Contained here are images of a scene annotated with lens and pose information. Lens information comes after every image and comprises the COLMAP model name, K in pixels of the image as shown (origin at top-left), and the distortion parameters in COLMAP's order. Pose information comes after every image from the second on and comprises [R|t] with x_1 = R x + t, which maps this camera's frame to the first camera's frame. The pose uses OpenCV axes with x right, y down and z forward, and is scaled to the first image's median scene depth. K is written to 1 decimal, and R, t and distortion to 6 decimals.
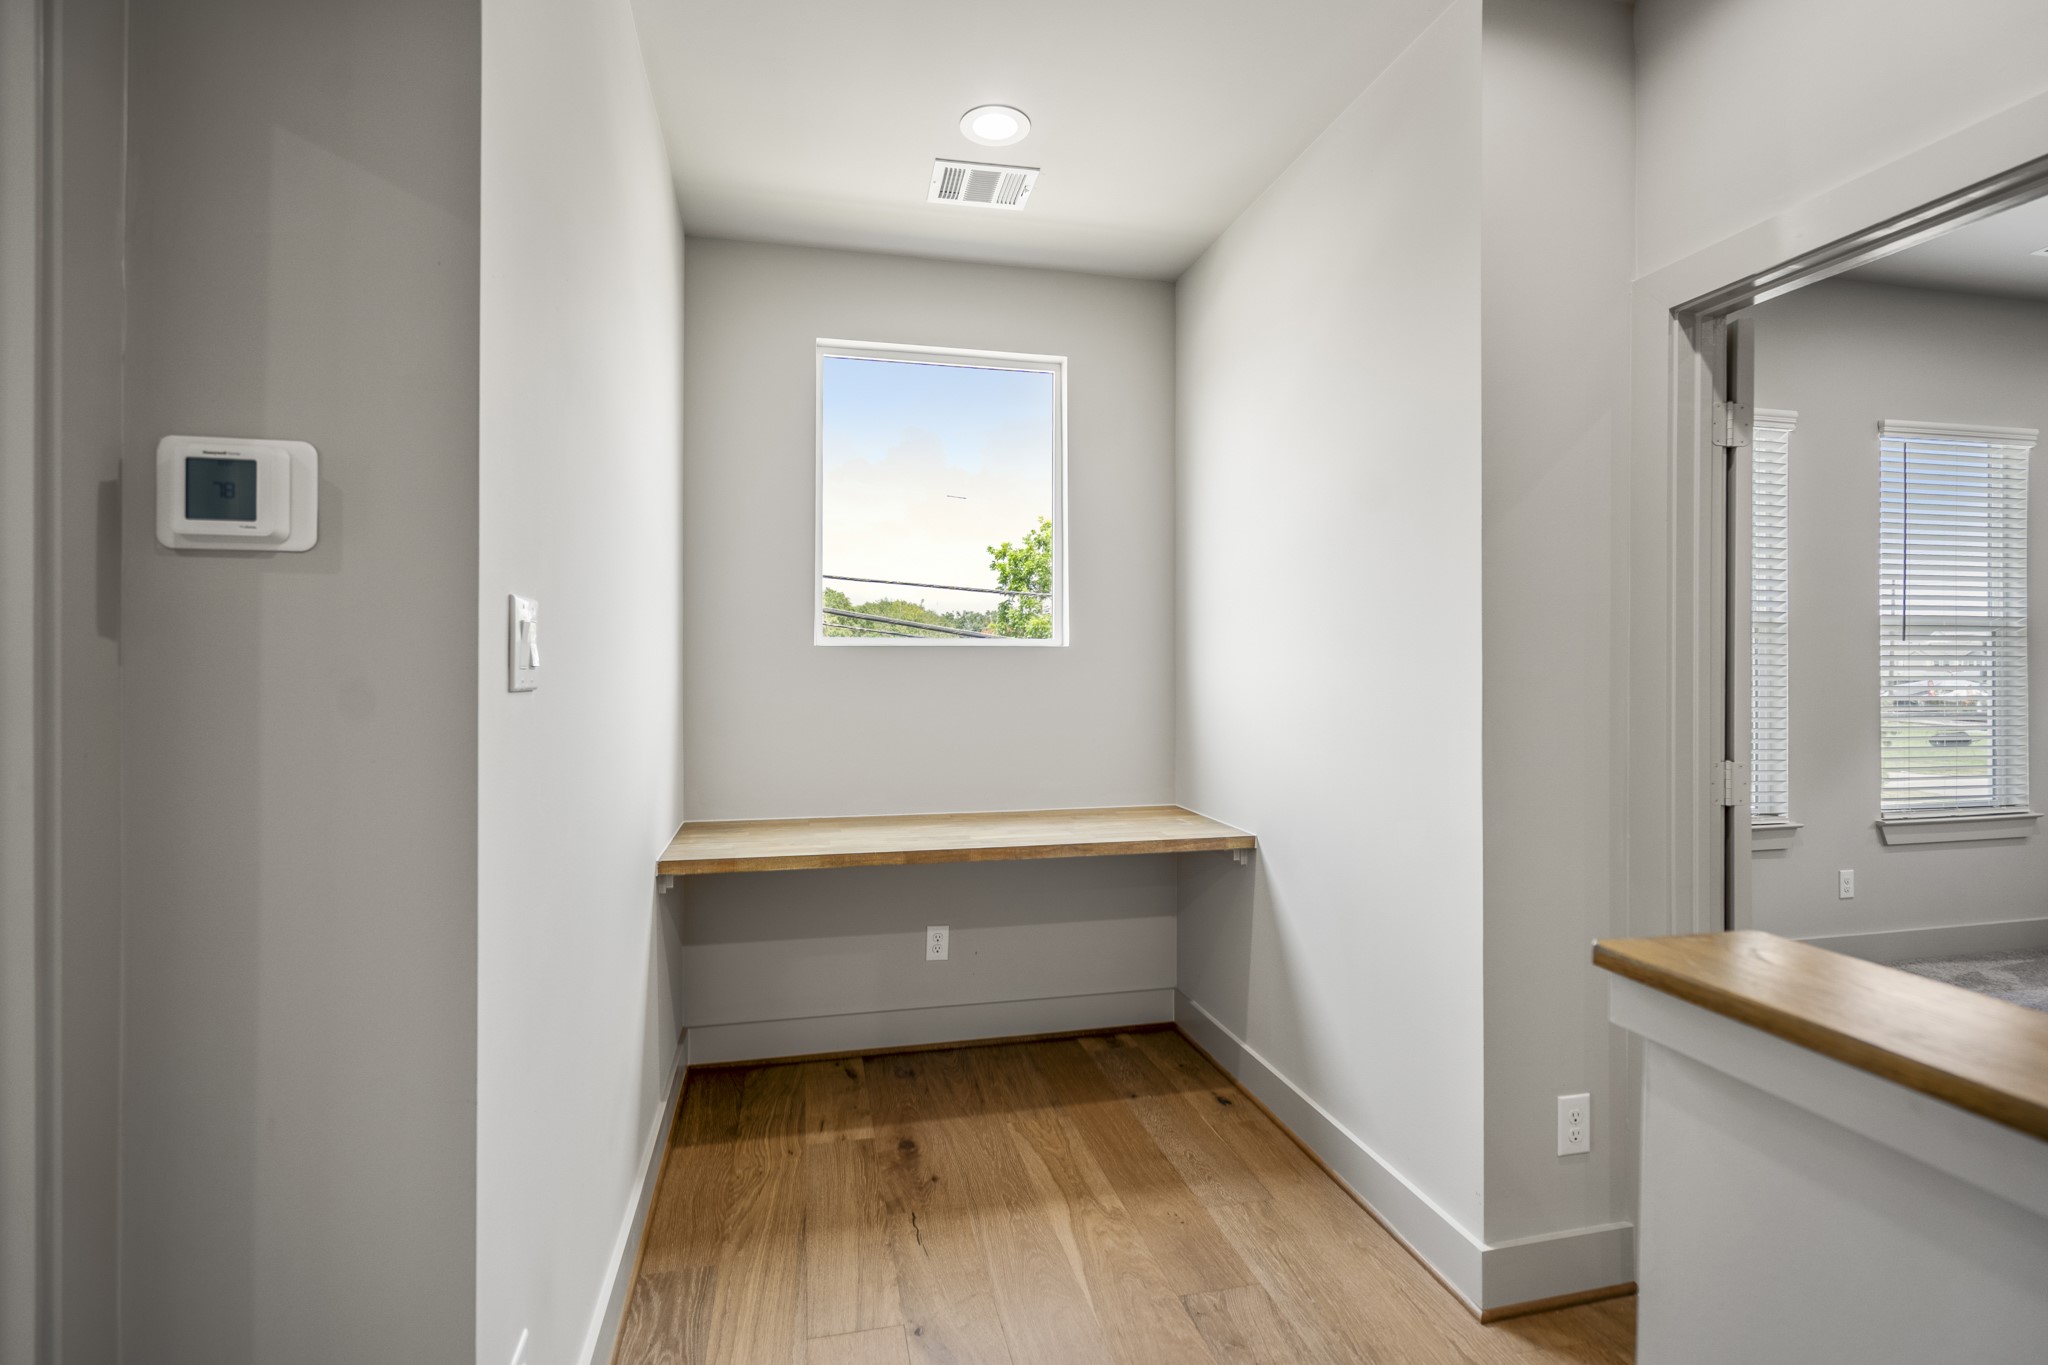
lens RADIAL K [[957.4, 0, 1023.4], [0, 957.4, 666.7], [0, 0, 1]] dist [-0.004862, 0.001832]
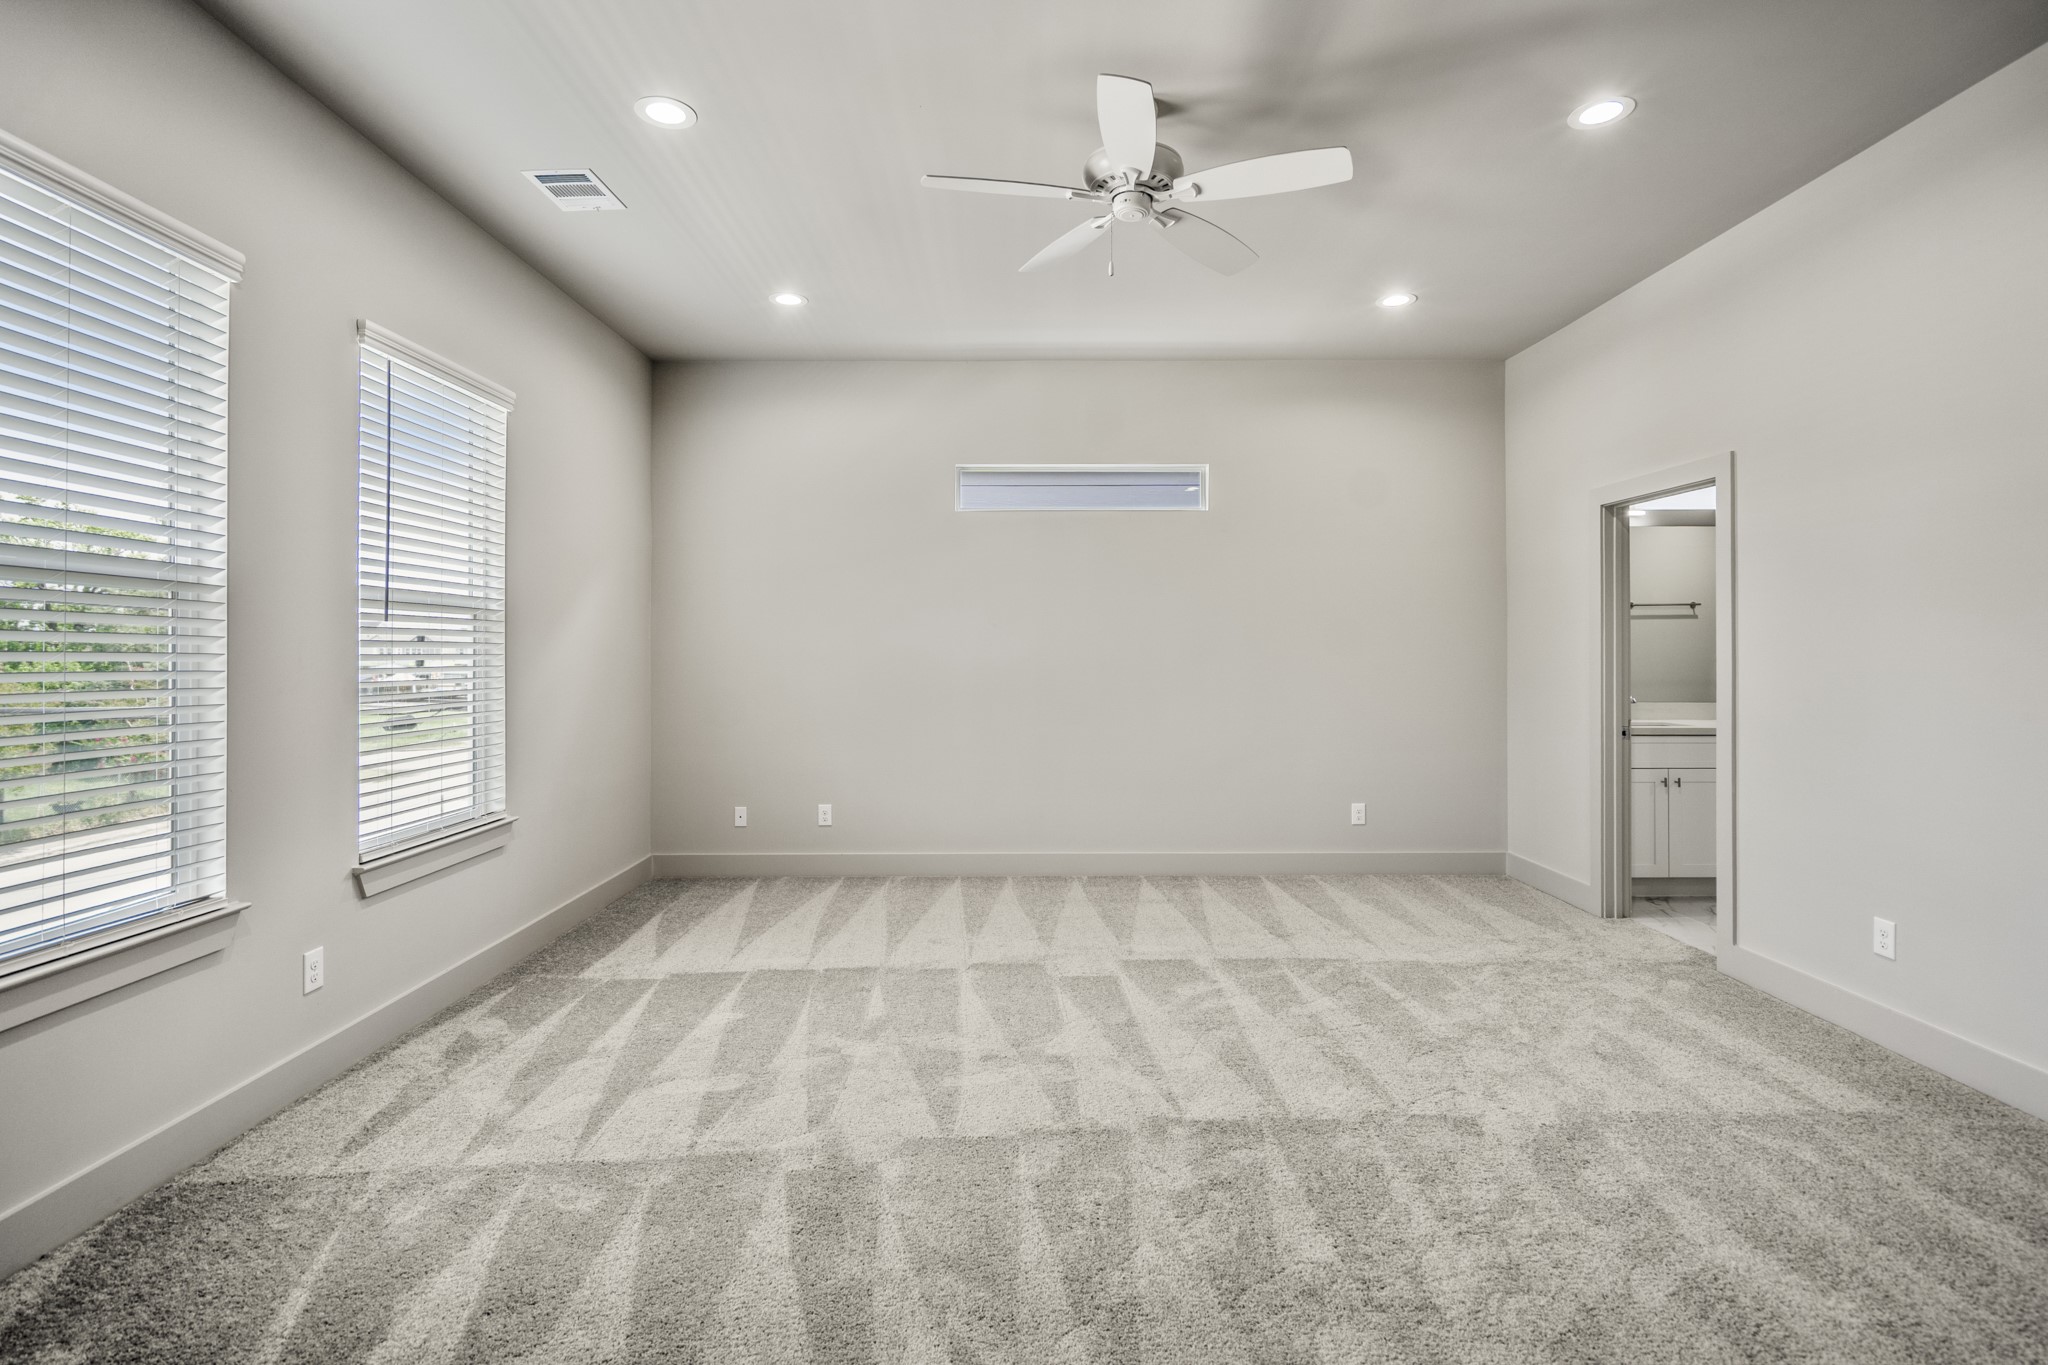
lens RADIAL K [[957.4, 0, 1035.6], [0, 957.4, 641.9], [0, 0, 1]] dist [-0.004862, 0.001832]
pose [[0.200791, 0.009162, 0.979591, 0.281388], [0.002197, 0.999950, -0.009803, -0.002262], [-0.979632, 0.004121, 0.200761, 0.340759]]
